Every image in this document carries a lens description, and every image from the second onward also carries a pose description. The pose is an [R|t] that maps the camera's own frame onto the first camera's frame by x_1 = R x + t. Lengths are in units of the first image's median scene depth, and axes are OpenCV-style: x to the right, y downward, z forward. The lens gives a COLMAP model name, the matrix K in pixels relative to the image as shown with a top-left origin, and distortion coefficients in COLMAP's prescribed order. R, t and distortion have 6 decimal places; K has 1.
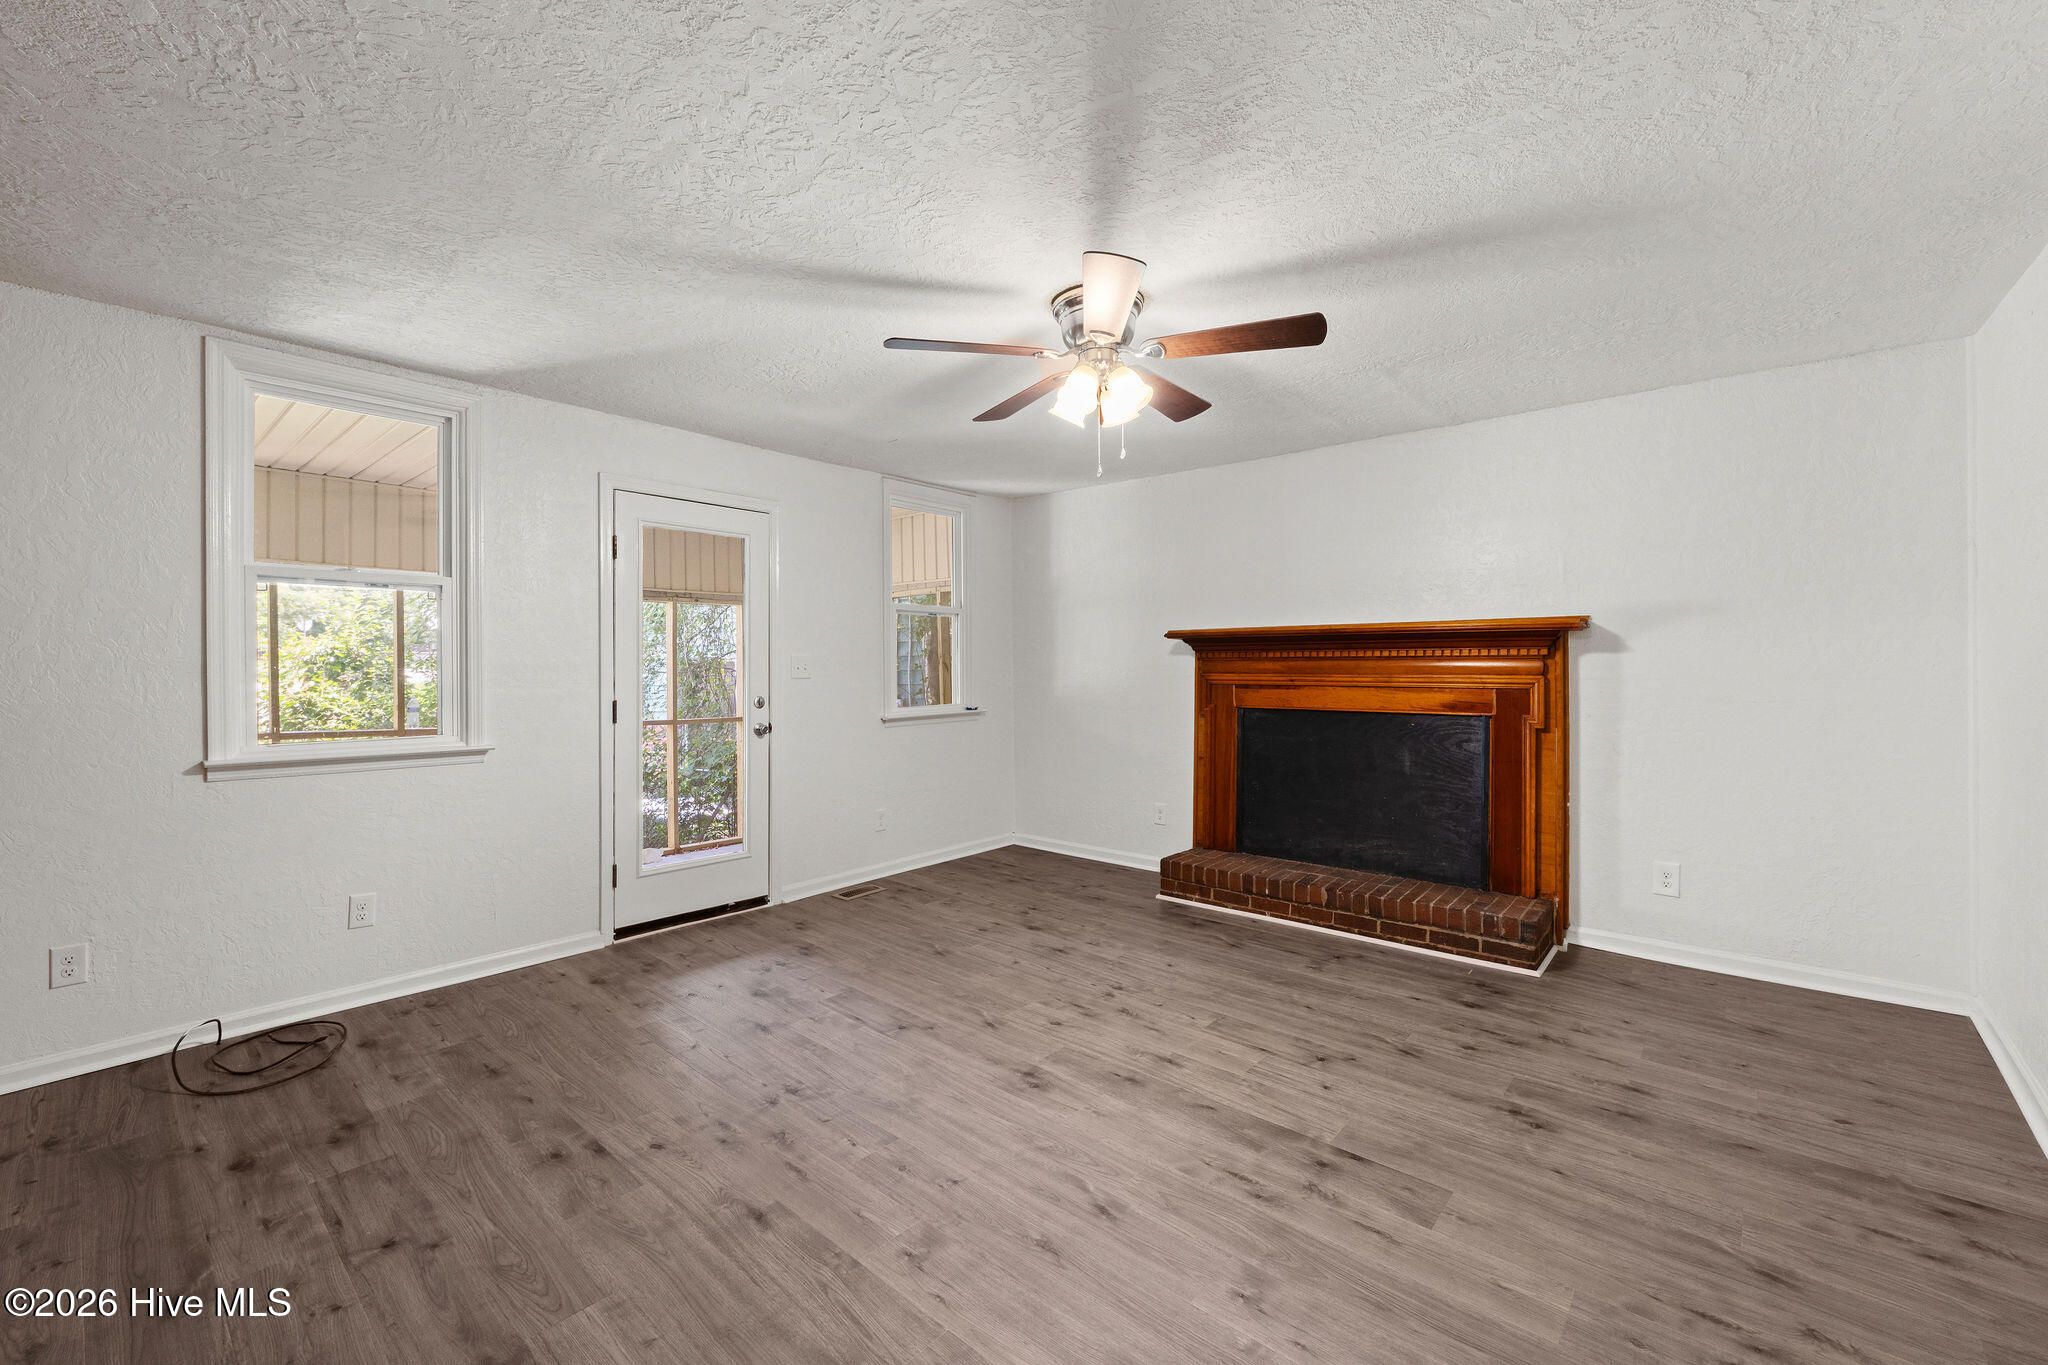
lens RADIAL K [[855.2, 0, 1001.5], [0, 855.2, 662.1], [0, 0, 1]] dist [0.003364, -0.000336]
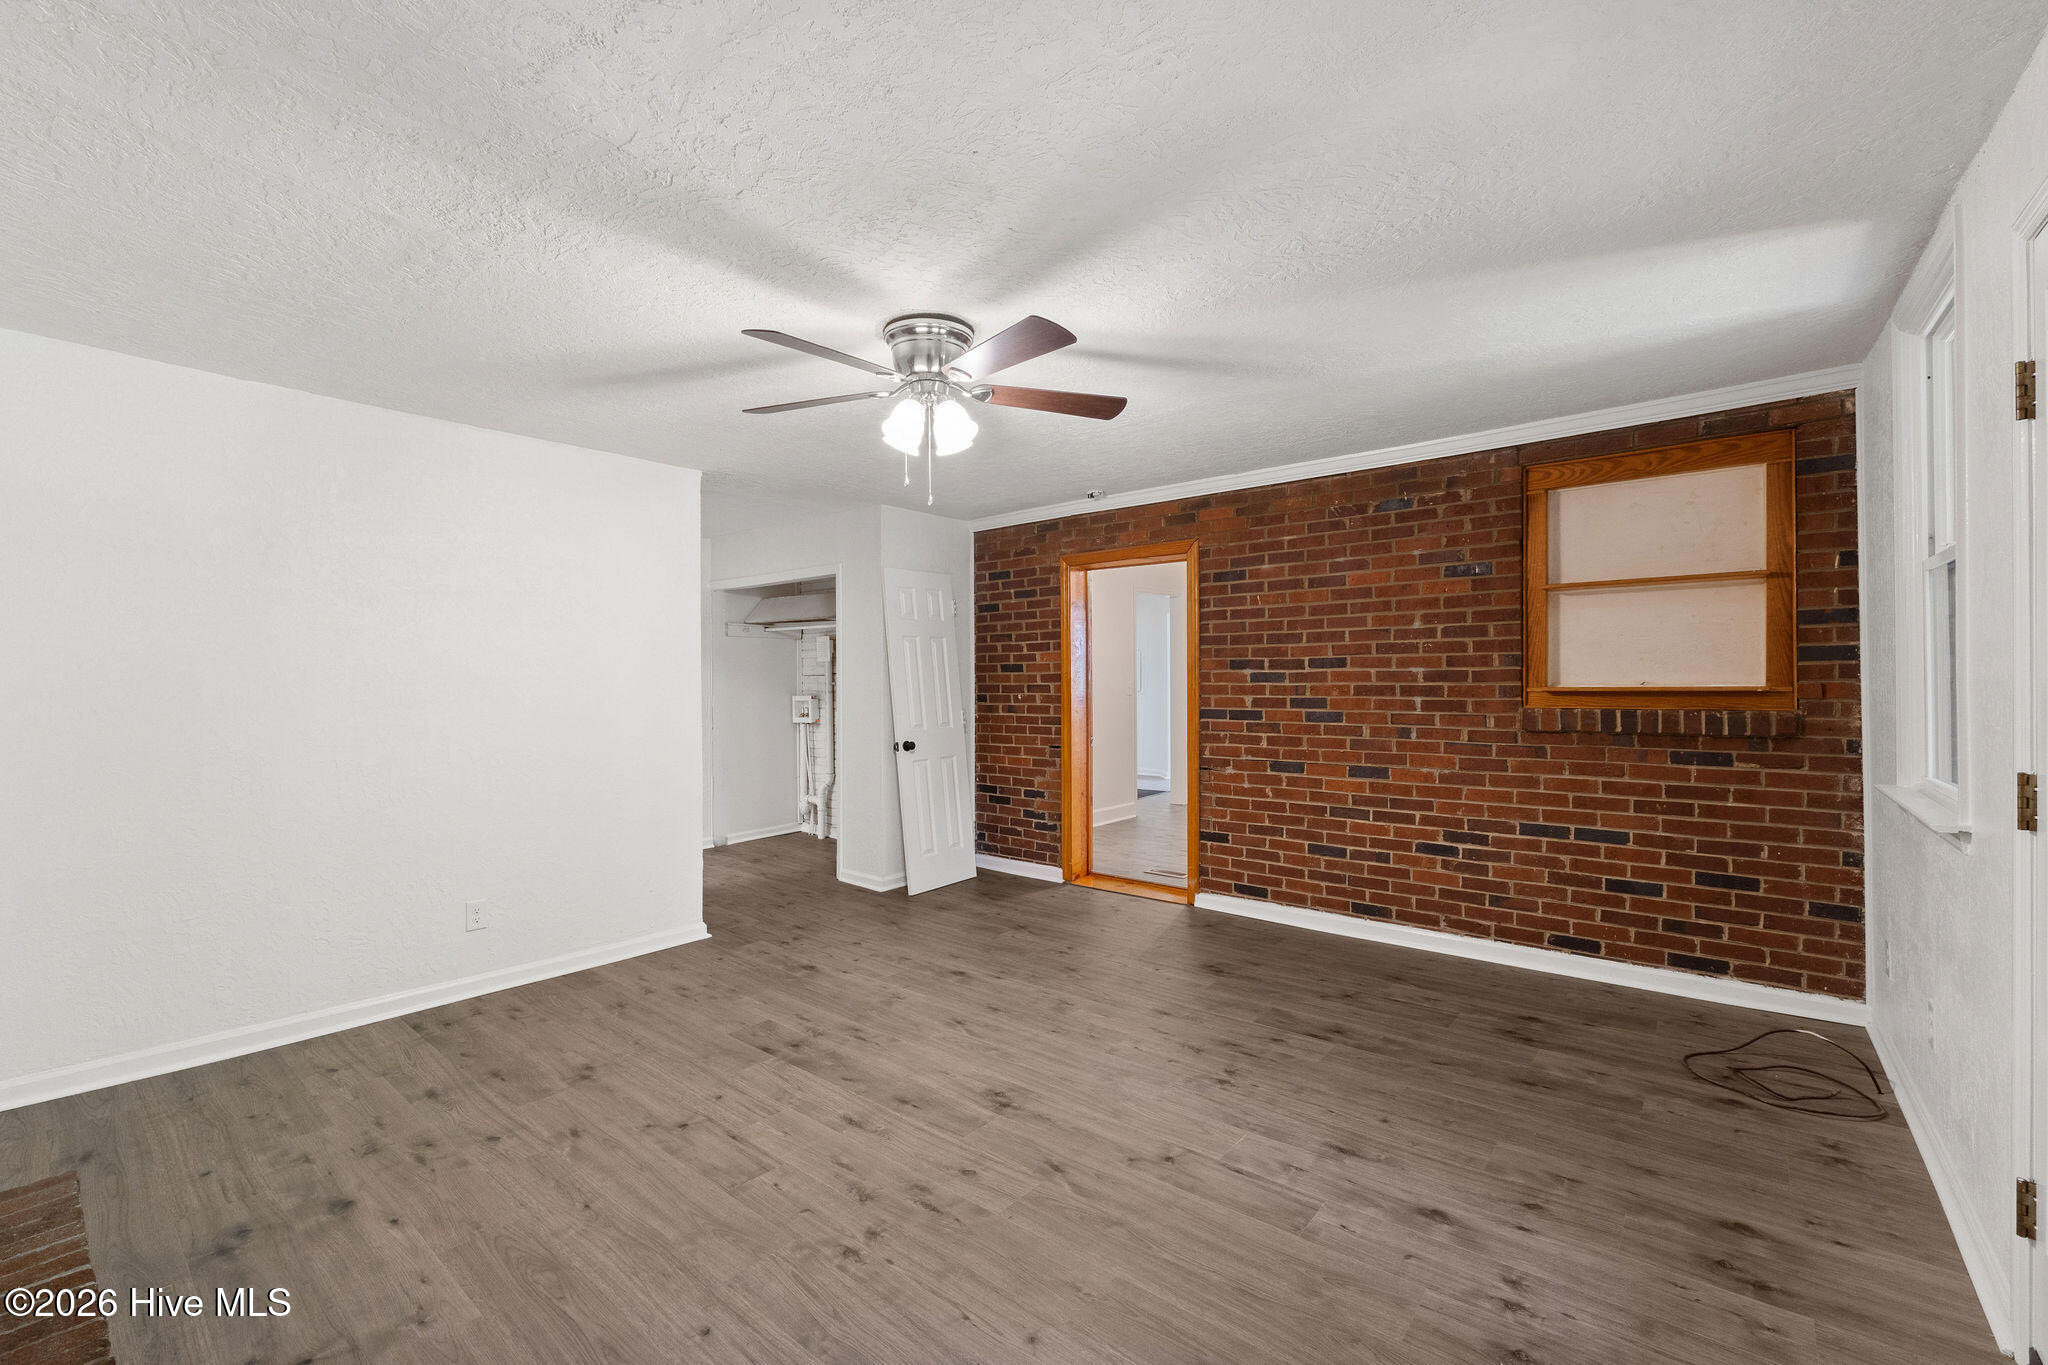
lens RADIAL K [[862.4, 0, 986.8], [0, 862.4, 682.3], [0, 0, 1]] dist [-0.000800, -0.000200]
pose [[-0.999915, 0.006479, -0.011330, 0.063523], [0.006491, 0.999978, -0.001025, -0.003880], [0.011323, -0.001098, -0.999935, 2.085969]]
